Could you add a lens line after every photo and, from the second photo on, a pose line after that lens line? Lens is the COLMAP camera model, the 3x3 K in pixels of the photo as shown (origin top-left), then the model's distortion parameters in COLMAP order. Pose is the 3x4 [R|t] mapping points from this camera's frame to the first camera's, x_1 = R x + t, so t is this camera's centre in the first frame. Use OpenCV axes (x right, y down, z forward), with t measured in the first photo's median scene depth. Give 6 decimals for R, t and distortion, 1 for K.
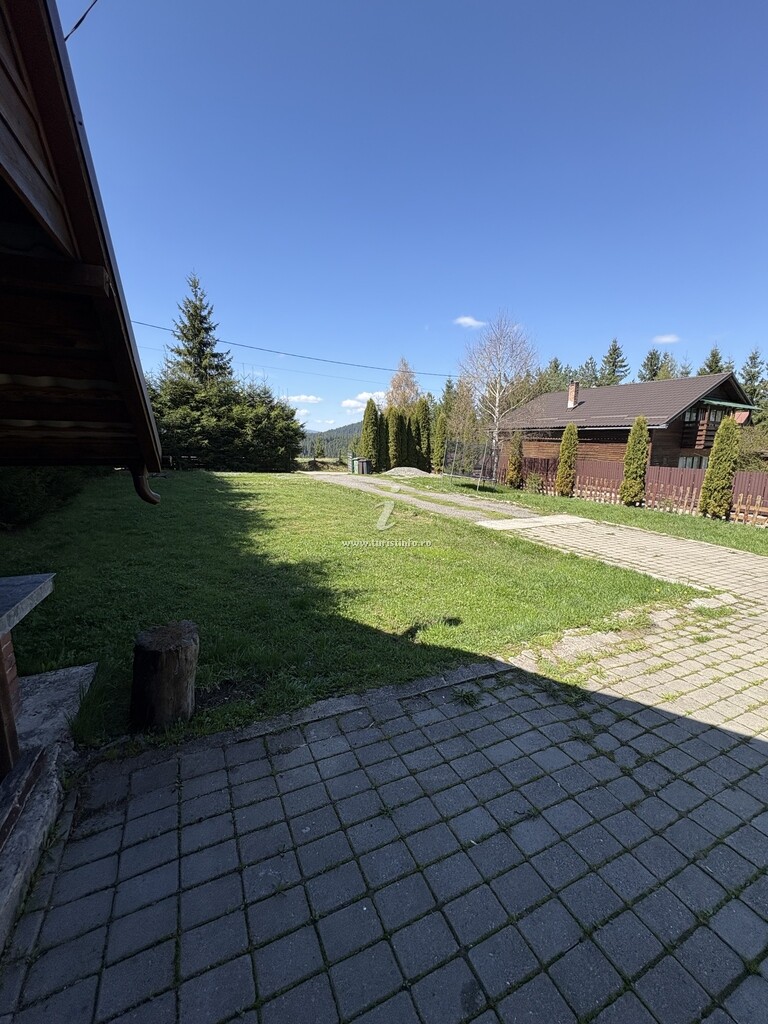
lens RADIAL K [[418.3, 0, 384.0], [0, 418.3, 512.0], [0, 0, 1]] dist [-0.001913, -0.000448]
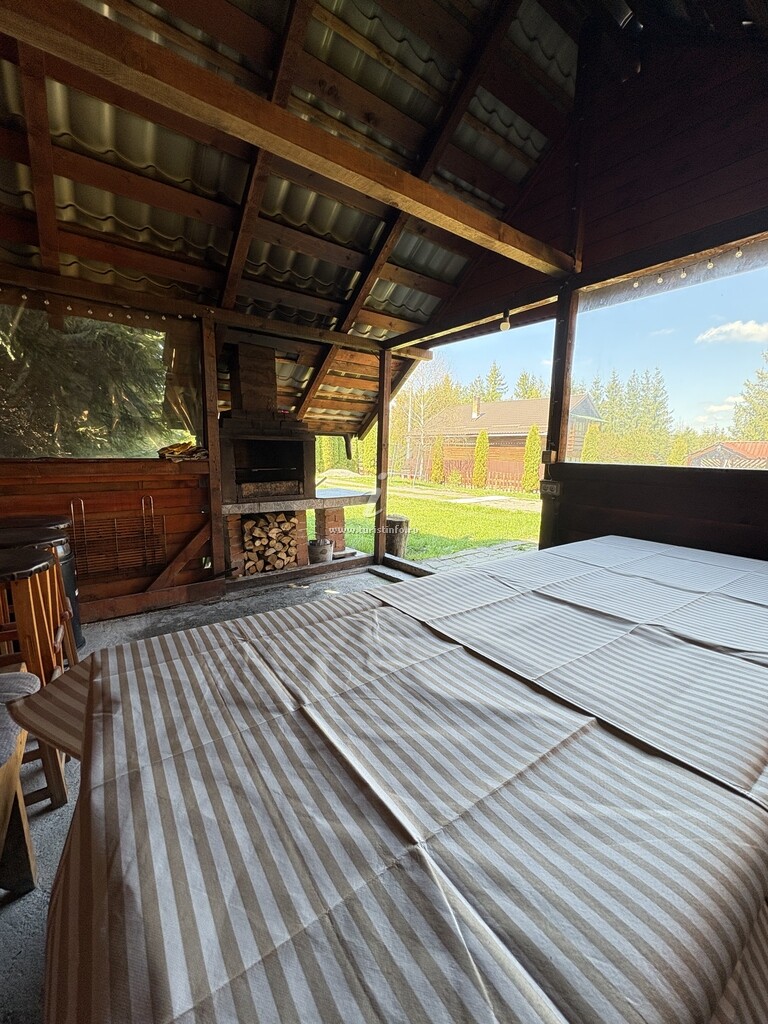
lens RADIAL K [[418.3, 0, 384.0], [0, 418.3, 512.0], [0, 0, 1]] dist [-0.001913, -0.000448]
pose [[0.969150, -0.035171, 0.243948, -0.126744], [0.040603, 0.999026, -0.017274, 0.034843], [-0.243103, 0.026646, 0.969635, -0.115572]]
